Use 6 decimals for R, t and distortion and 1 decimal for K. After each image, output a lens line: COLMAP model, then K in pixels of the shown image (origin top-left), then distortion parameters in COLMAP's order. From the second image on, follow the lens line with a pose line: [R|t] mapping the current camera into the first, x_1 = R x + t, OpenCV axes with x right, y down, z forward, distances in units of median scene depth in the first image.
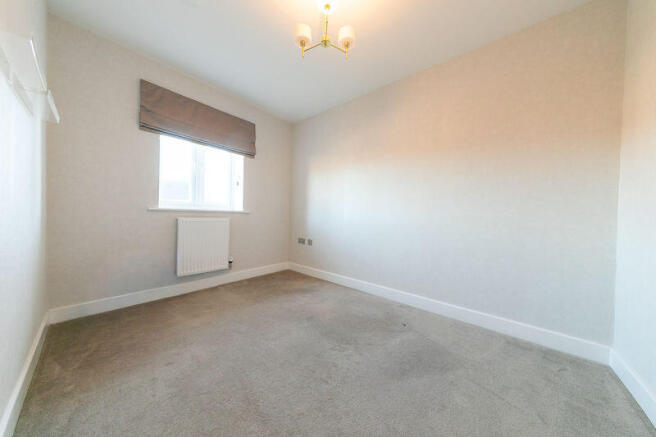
lens RADIAL K [[206.2, 0, 331.2], [0, 206.2, 216.7], [0, 0, 1]] dist [-0.000069, -0.000072]
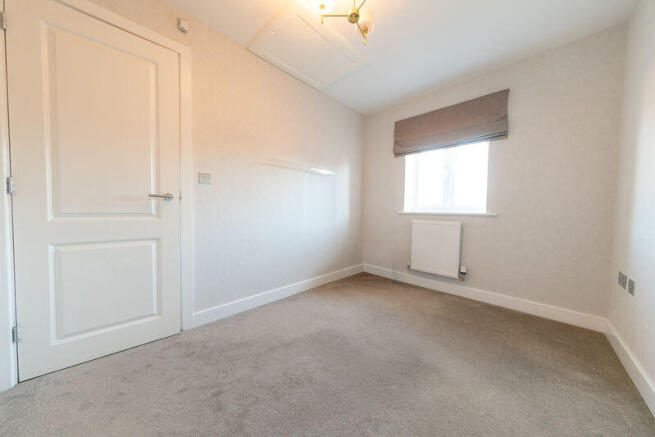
lens RADIAL K [[205.9, 0, 330.7], [0, 205.9, 216.7], [0, 0, 1]] dist [-0.000069, -0.000072]
pose [[-0.063757, -0.000577, -0.997965, 0.407840], [-0.023411, 0.999726, 0.000917, -0.002418], [0.997691, 0.023422, -0.063753, 0.509172]]
